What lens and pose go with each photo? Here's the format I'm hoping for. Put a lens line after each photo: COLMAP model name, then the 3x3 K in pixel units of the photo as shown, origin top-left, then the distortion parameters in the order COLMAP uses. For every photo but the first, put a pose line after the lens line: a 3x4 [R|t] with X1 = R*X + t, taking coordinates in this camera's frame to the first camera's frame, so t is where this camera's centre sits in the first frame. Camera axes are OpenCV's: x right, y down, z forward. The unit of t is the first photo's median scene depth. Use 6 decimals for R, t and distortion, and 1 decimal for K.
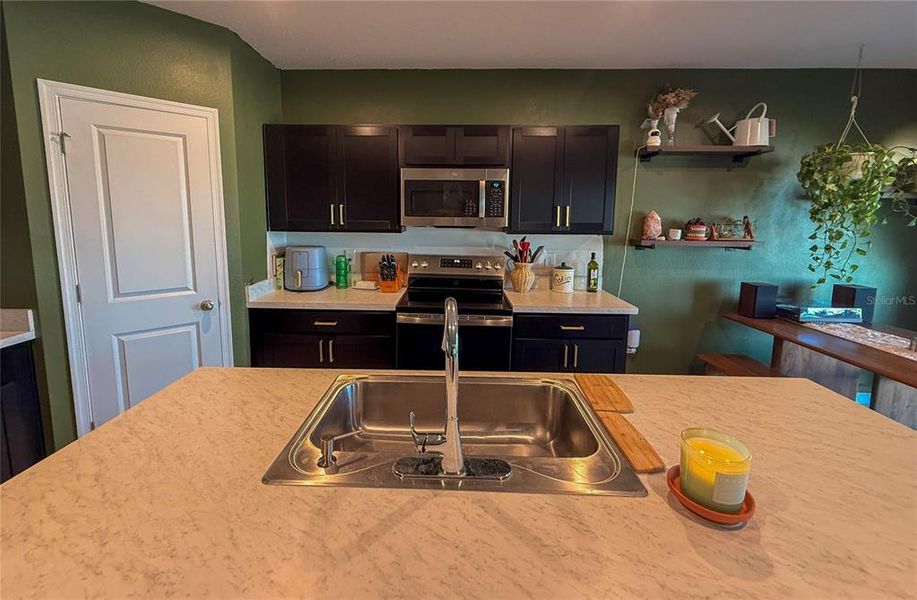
lens RADIAL K [[382.8, 0, 448.6], [0, 382.8, 257.5], [0, 0, 1]] dist [-0.000234, -0.000195]
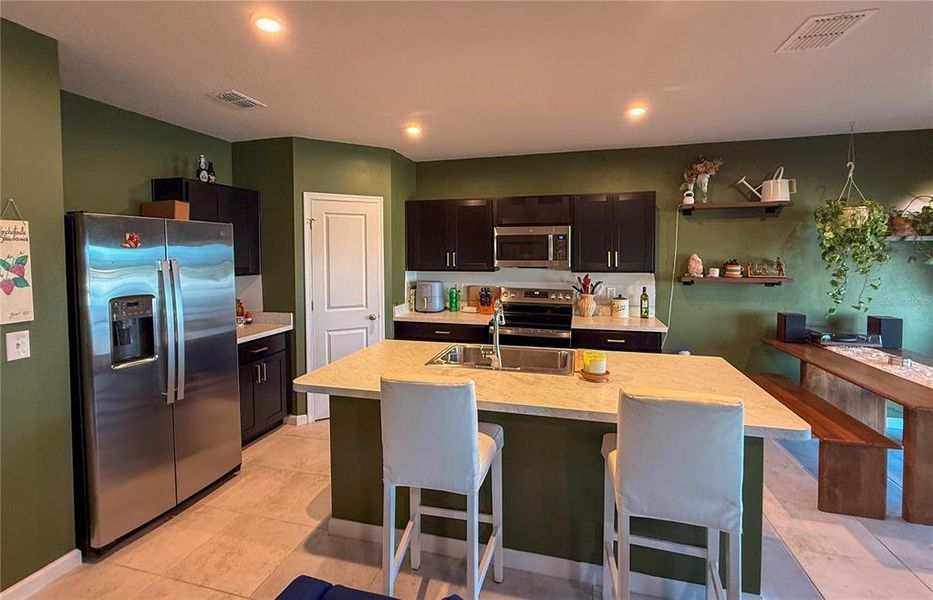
lens RADIAL K [[419.6, 0, 468.2], [0, 419.6, 265.1], [0, 0, 1]] dist [0.000812, -0.000015]
pose [[0.972585, -0.006017, -0.232470, 0.139711], [-0.013434, 0.996542, -0.081999, 0.038984], [0.232160, 0.082874, 0.969141, -0.519183]]
